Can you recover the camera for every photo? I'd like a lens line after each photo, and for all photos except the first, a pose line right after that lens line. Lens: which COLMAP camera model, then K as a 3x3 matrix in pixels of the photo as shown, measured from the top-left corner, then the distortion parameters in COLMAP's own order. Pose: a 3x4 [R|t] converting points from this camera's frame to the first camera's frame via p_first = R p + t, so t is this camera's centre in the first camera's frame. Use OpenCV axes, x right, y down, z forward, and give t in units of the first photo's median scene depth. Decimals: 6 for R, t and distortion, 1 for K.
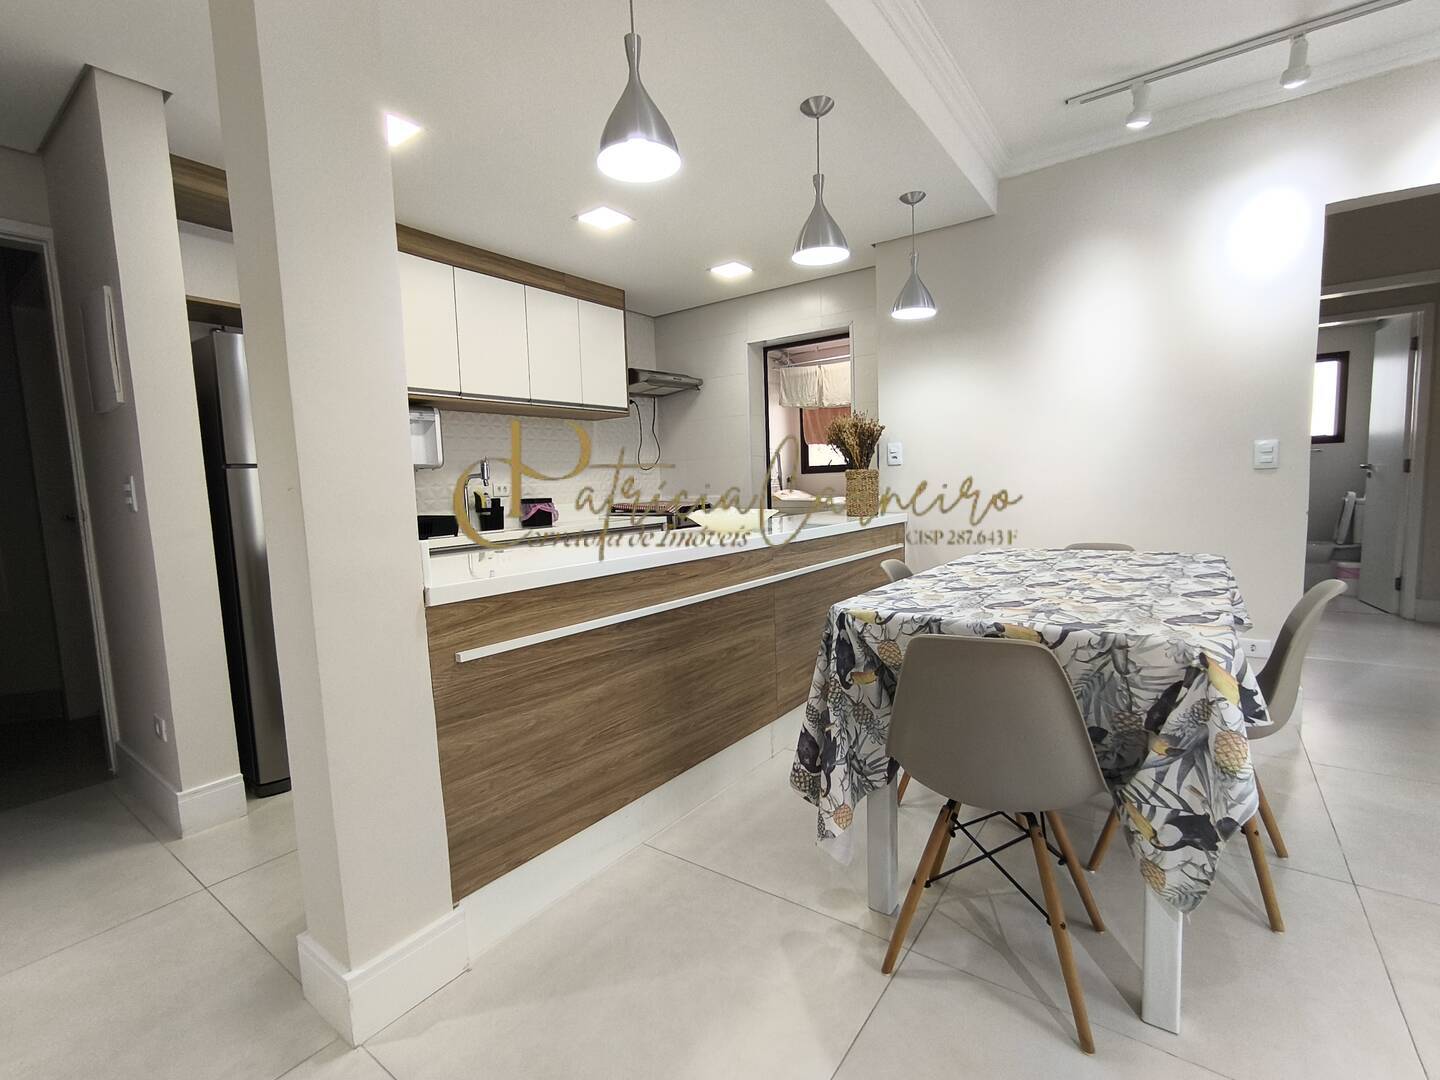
lens RADIAL K [[652.7, 0, 725.2], [0, 652.7, 547.3], [0, 0, 1]] dist [-0.007705, 0.003936]
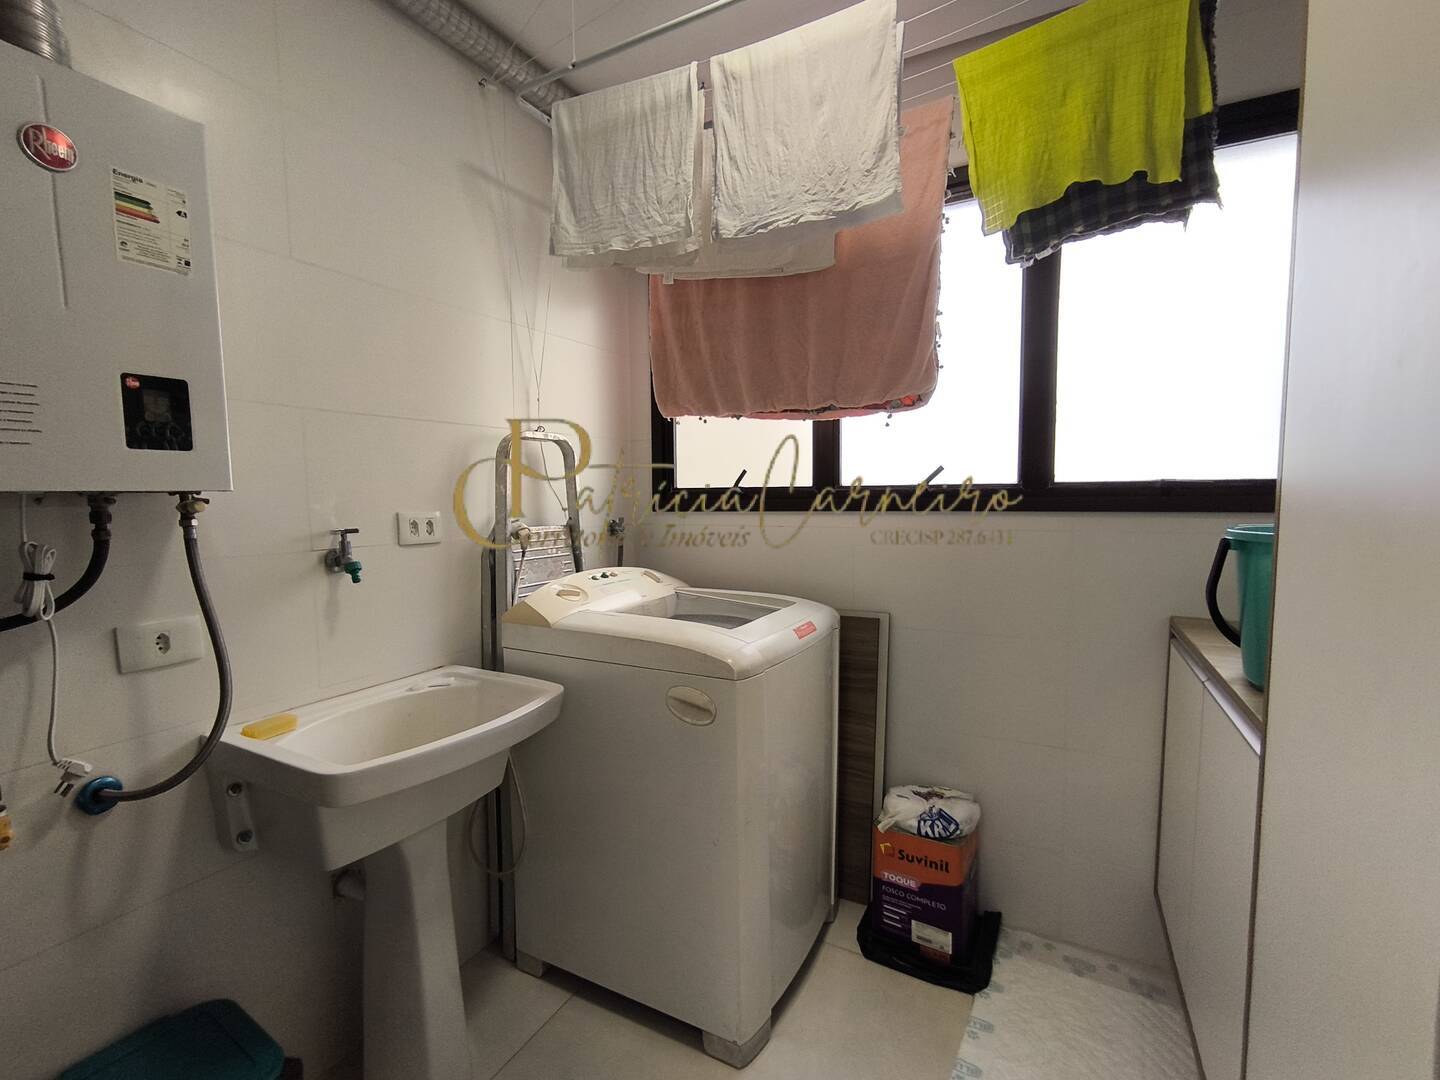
lens RADIAL K [[652.7, 0, 725.4], [0, 652.7, 536.4], [0, 0, 1]] dist [-0.007705, 0.003936]
pose [[0.989845, 0.022006, 0.140437, 0.253103], [-0.018376, 0.999464, -0.027091, -0.218391], [-0.140958, 0.024235, 0.989719, 1.591846]]
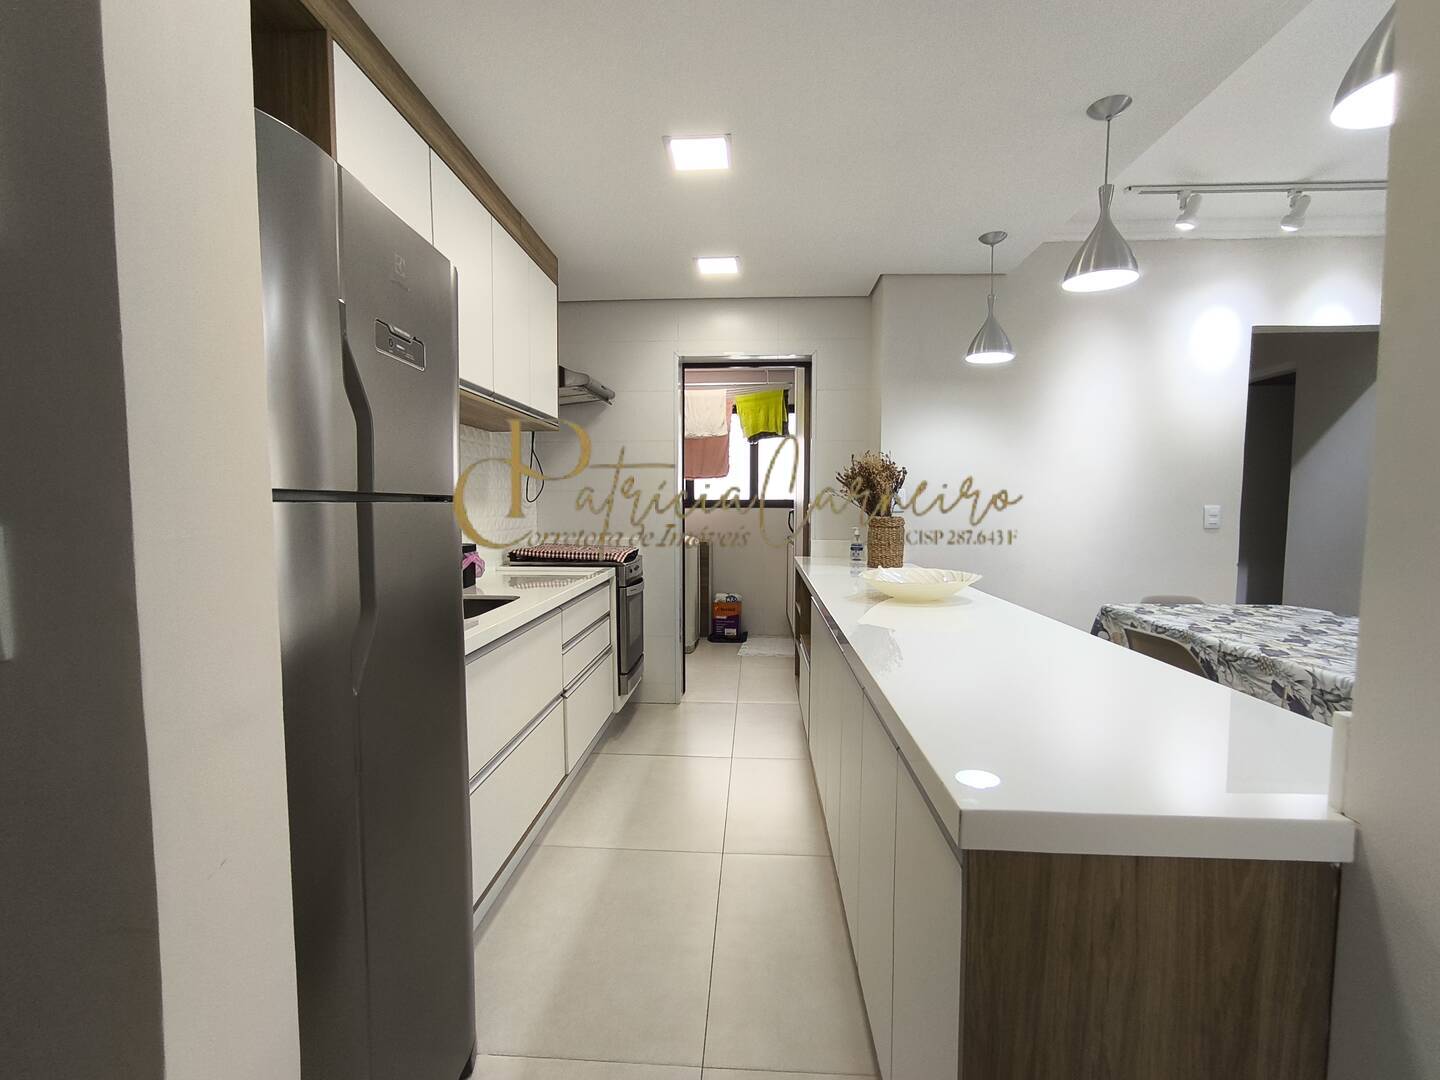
lens RADIAL K [[652.7, 0, 719.7], [0, 652.7, 548.2], [0, 0, 1]] dist [-0.007705, 0.003936]
pose [[0.843216, -0.000608, 0.537575, -0.592519], [0.023864, 0.999056, -0.036303, -0.059986], [-0.537045, 0.043440, 0.842434, 0.452940]]
